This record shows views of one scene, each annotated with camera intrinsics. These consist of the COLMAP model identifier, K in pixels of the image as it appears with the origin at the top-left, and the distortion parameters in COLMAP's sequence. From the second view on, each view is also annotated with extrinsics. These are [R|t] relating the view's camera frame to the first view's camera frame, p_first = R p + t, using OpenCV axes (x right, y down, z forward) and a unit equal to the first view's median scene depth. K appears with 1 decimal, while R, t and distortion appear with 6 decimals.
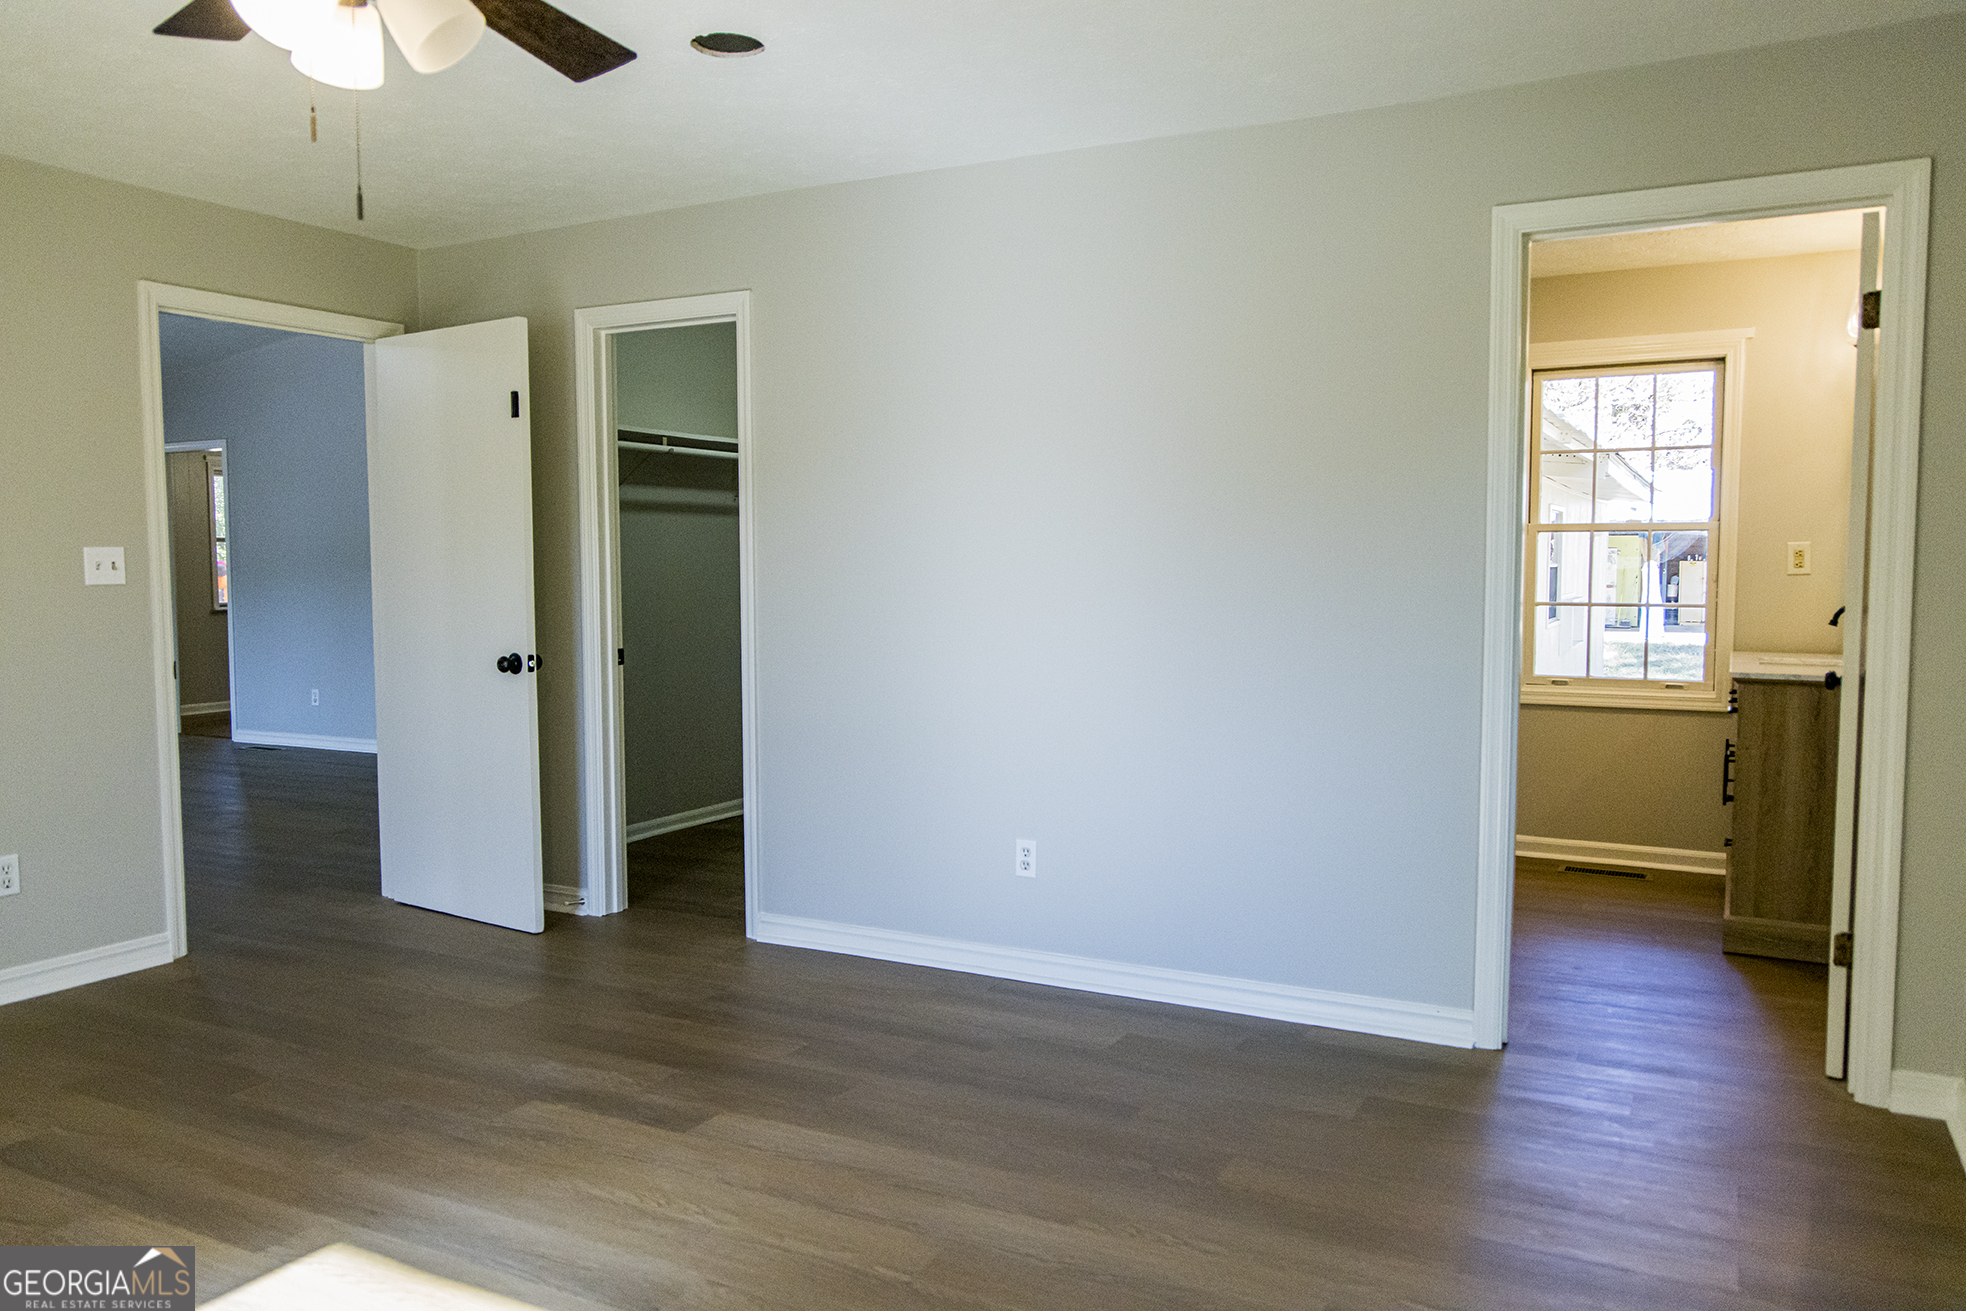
lens RADIAL K [[1393.2, 0, 985.9], [0, 1393.2, 657.9], [0, 0, 1]] dist [-0.030403, -0.001637]
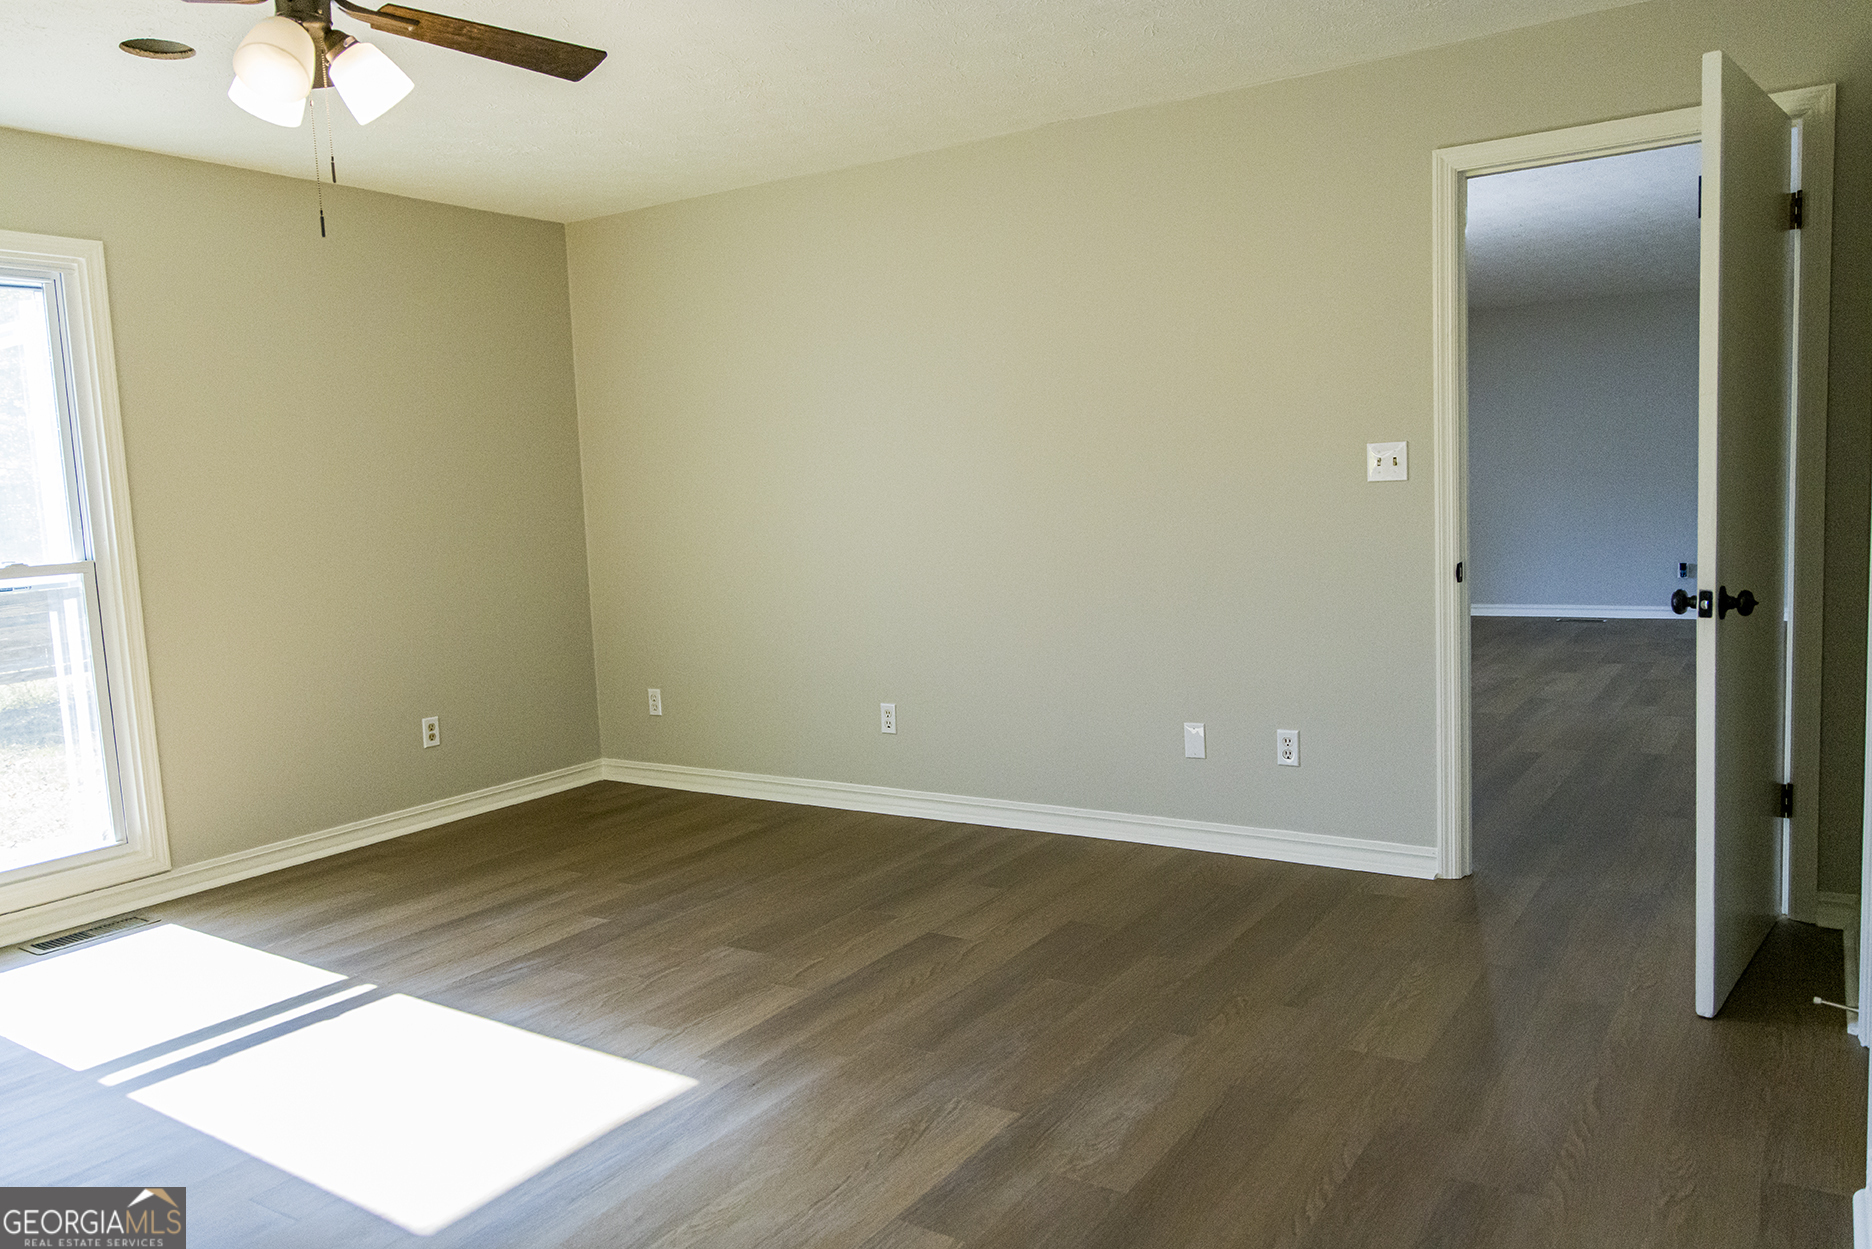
lens RADIAL K [[1326.6, 0, 935.9], [0, 1326.6, 622.7], [0, 0, 1]] dist [-0.030403, -0.001637]
pose [[-0.108413, 0.107731, -0.988251, 0.415960], [-0.012118, 0.993894, 0.109675, -0.063786], [0.994032, 0.023866, -0.106446, 0.953348]]
